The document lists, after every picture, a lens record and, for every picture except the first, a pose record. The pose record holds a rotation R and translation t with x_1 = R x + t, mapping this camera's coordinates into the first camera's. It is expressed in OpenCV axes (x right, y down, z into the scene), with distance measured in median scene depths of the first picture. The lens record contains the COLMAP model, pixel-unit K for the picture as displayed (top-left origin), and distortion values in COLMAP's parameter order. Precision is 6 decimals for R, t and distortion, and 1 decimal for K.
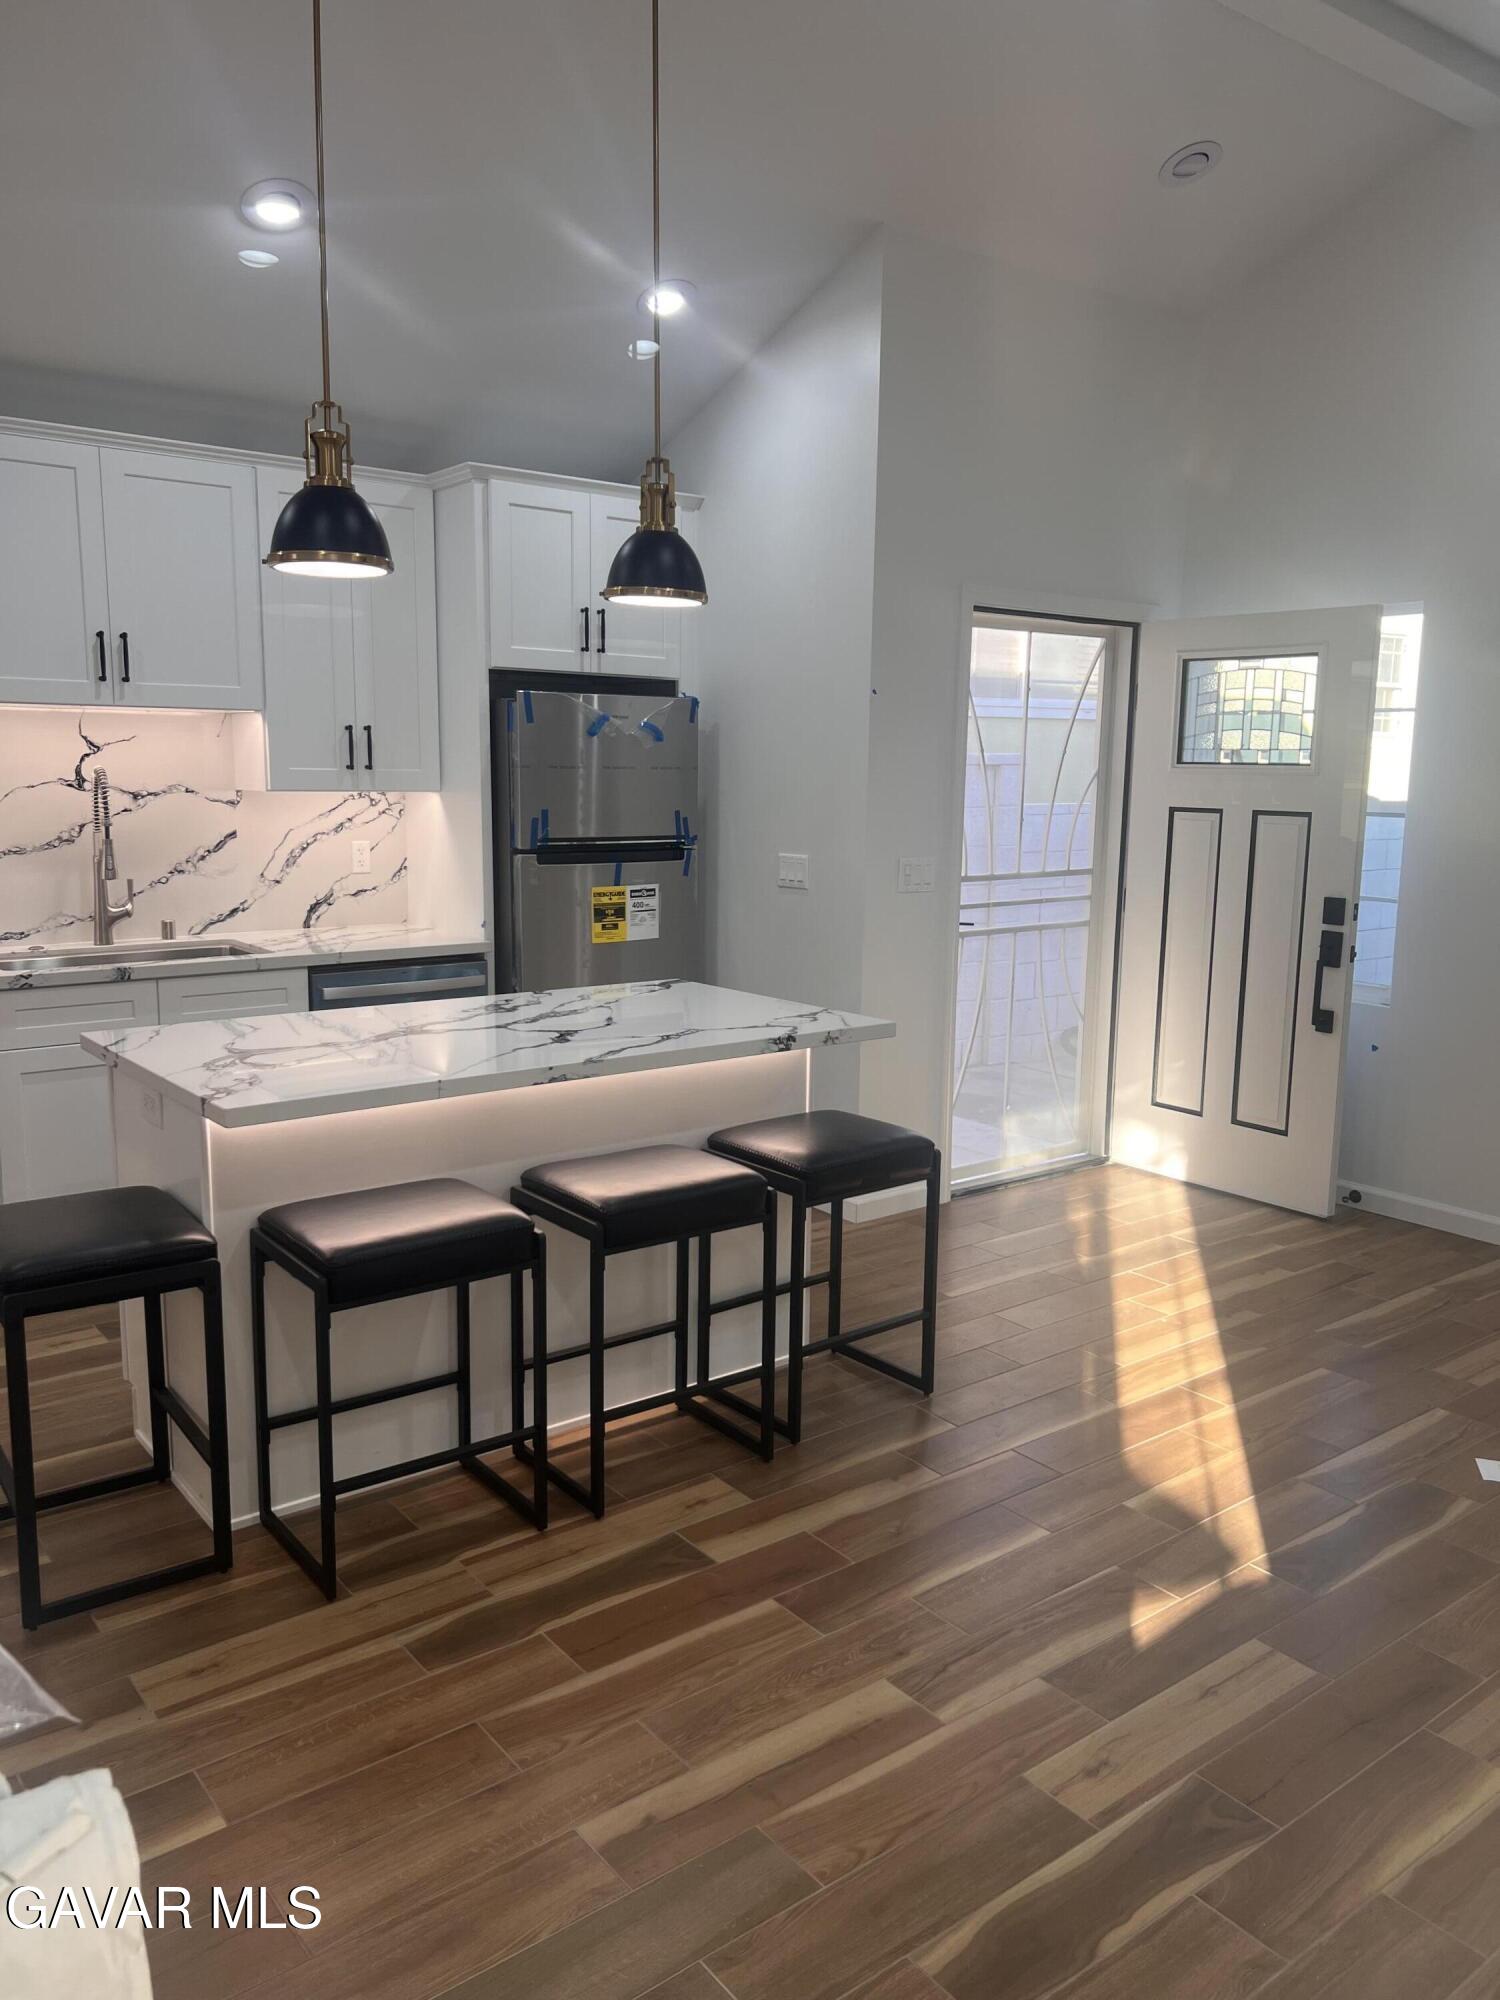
lens RADIAL K [[1510.3, 0, 738.9], [0, 1510.3, 998.7], [0, 0, 1]] dist [0.048053, -0.040338]
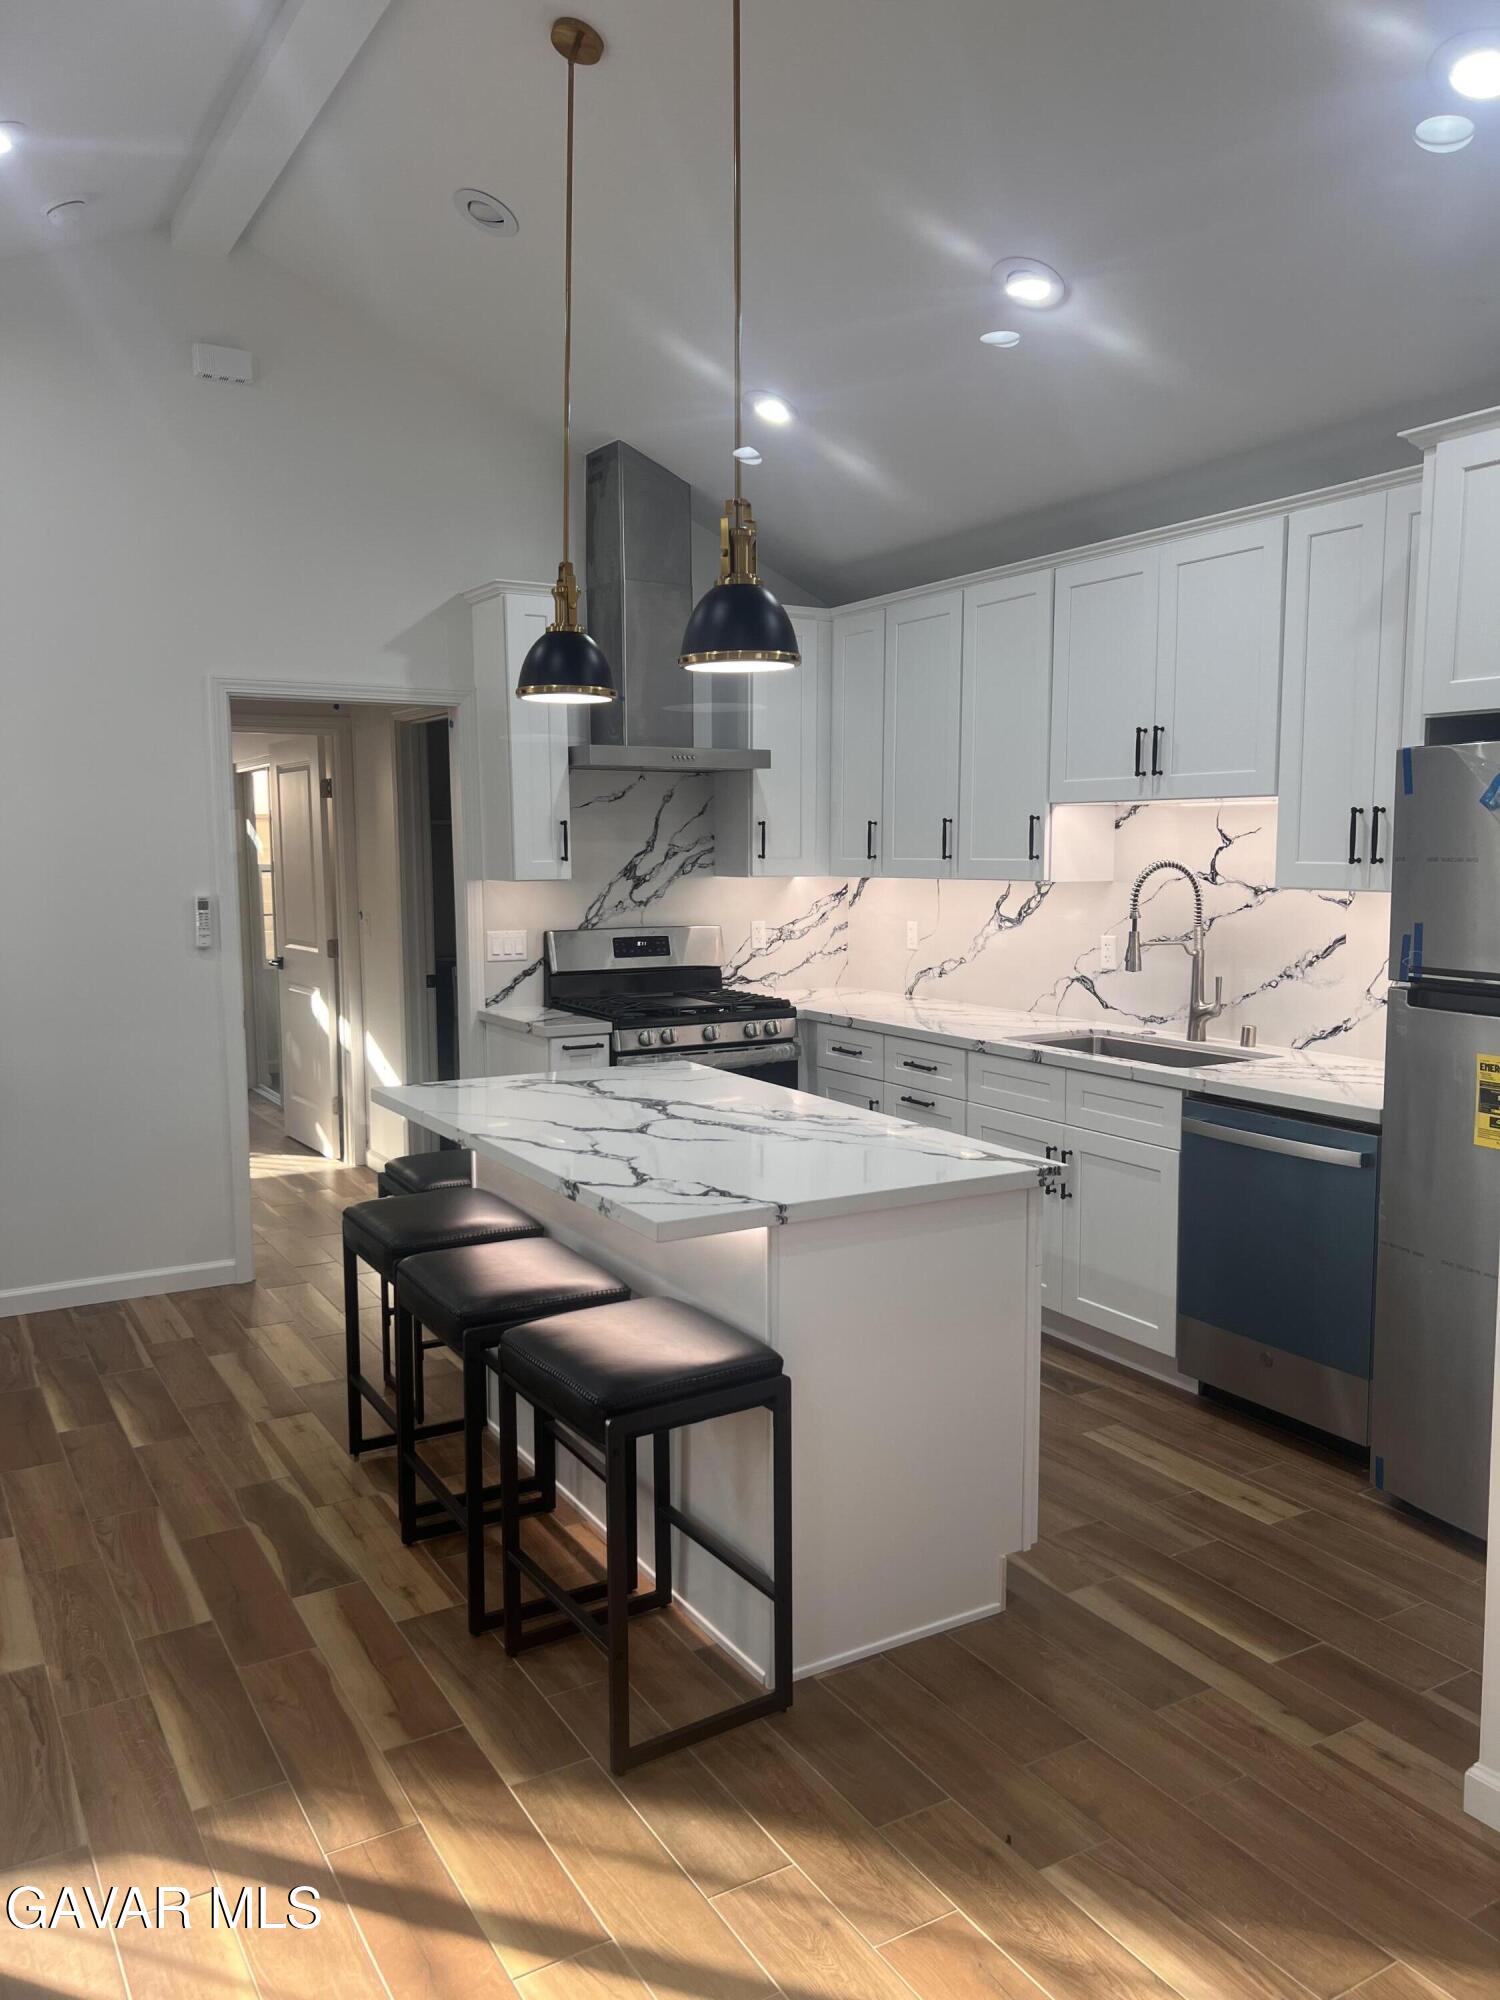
lens RADIAL K [[1510.3, 0, 740.1], [0, 1510.3, 1004.2], [0, 0, 1]] dist [0.048053, -0.040338]
pose [[-0.127789, 0.093234, -0.987409, 0.578345], [-0.154438, 0.981557, 0.112669, -0.123319], [0.979703, 0.166892, -0.111033, 0.818884]]
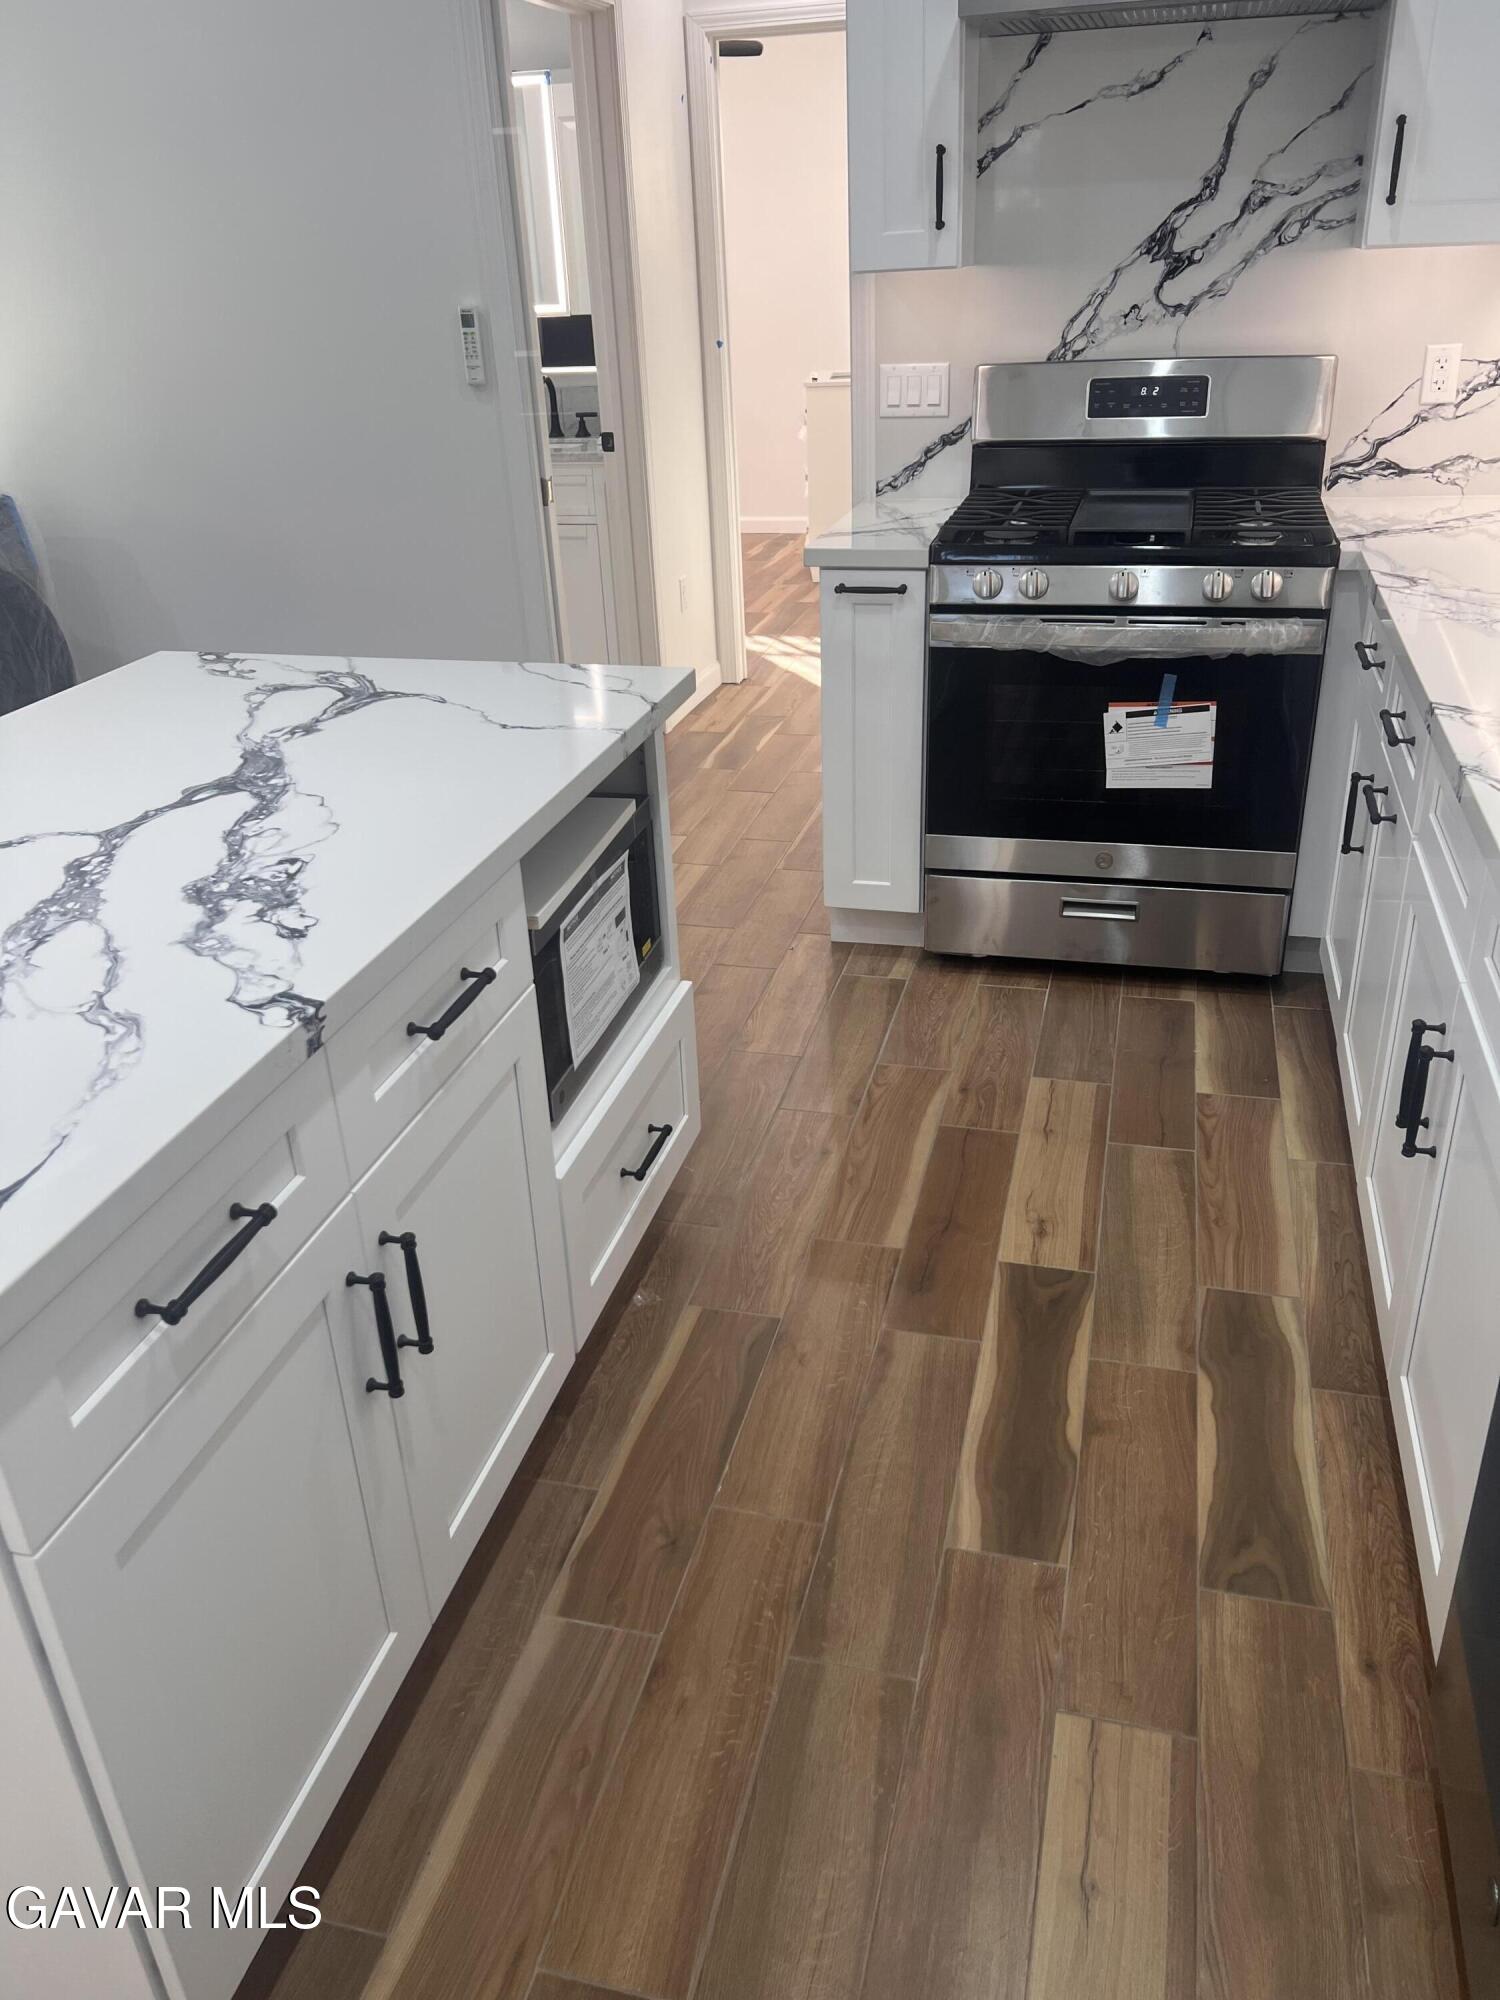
lens RADIAL K [[1510.3, 0, 742.0], [0, 1510.3, 1002.3], [0, 0, 1]] dist [0.048053, -0.040338]
pose [[-0.801720, 0.288027, -0.523722, 0.186717], [-0.061113, 0.832135, 0.551195, -0.144868], [0.594567, 0.473910, -0.649538, 0.968902]]
